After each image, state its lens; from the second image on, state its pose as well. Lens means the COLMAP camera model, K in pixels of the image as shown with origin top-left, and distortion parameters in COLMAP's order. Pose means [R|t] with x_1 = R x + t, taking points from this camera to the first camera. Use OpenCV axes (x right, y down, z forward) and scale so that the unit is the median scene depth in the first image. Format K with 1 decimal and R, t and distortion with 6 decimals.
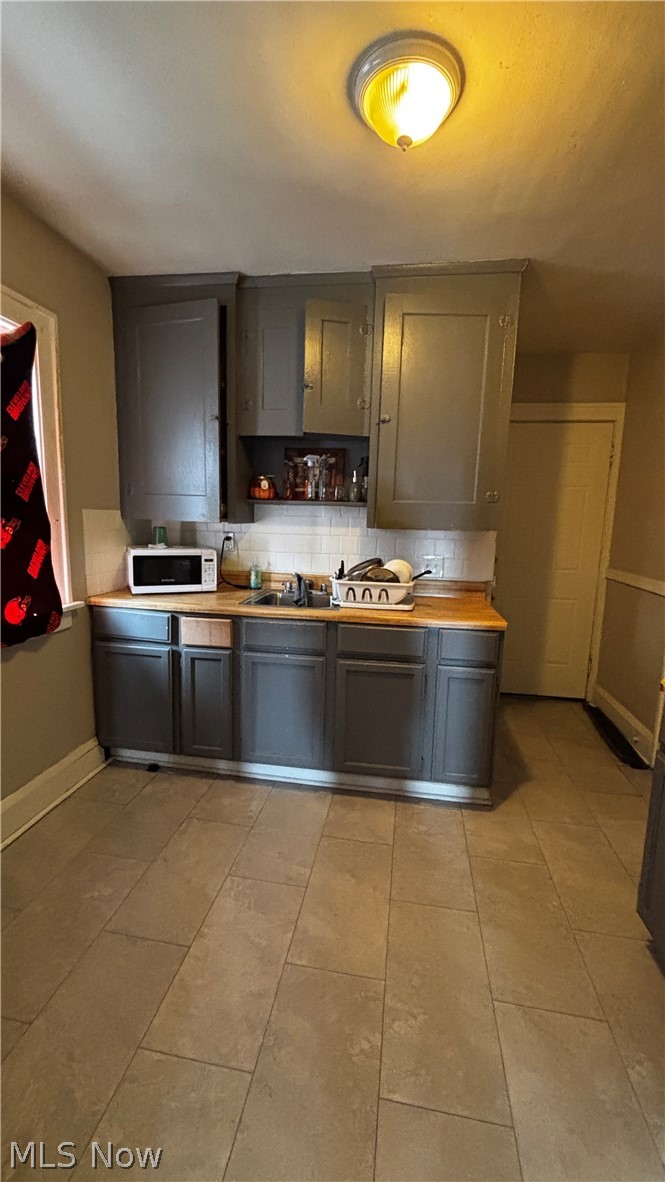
lens RADIAL K [[476.5, 0, 331.4], [0, 476.5, 592.4], [0, 0, 1]] dist [-0.011272, 0.001380]
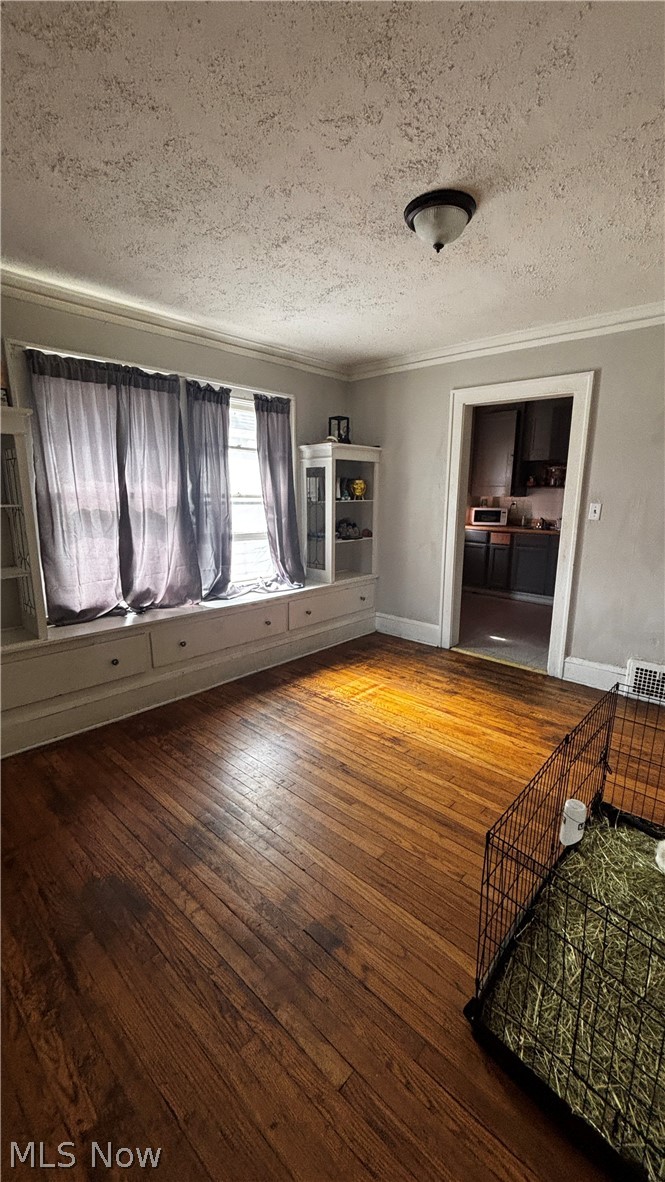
lens RADIAL K [[476.5, 0, 329.4], [0, 476.5, 593.1], [0, 0, 1]] dist [-0.011272, 0.001380]
pose [[0.820051, 0.090041, -0.565162, 0.427286], [-0.075284, 0.995936, 0.049433, 0.294028], [0.567317, 0.002010, 0.823497, -1.532645]]
